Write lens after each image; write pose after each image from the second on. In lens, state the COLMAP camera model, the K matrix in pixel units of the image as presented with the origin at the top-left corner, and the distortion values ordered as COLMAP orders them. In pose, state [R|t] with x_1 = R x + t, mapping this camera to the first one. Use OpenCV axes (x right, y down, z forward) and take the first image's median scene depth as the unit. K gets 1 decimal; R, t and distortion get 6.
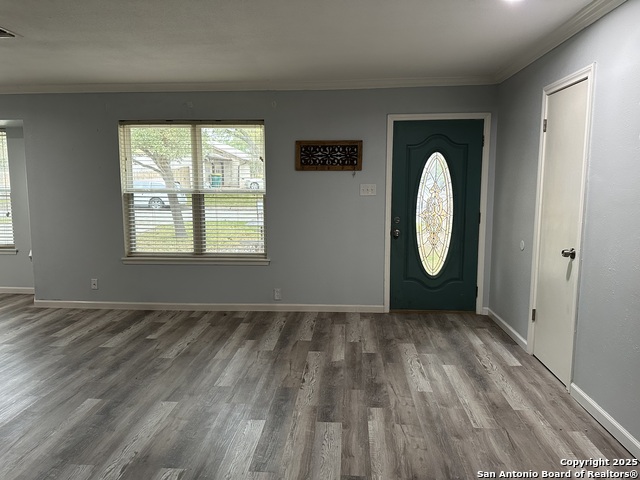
lens RADIAL K [[455.4, 0, 321.8], [0, 455.4, 235.3], [0, 0, 1]] dist [0.172284, -0.225939]
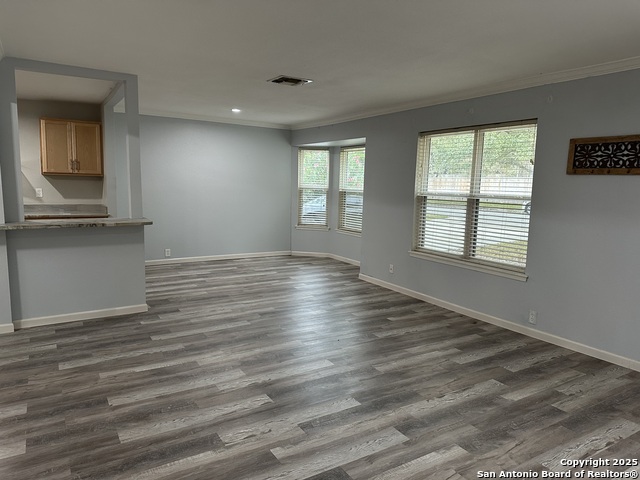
lens RADIAL K [[455.4, 0, 321.8], [0, 455.4, 235.3], [0, 0, 1]] dist [0.172284, -0.225939]
pose [[0.587476, 0.112439, -0.801392, 0.378421], [-0.122474, 0.991247, 0.049294, -0.020585], [0.799920, 0.069191, 0.596105, 0.148228]]
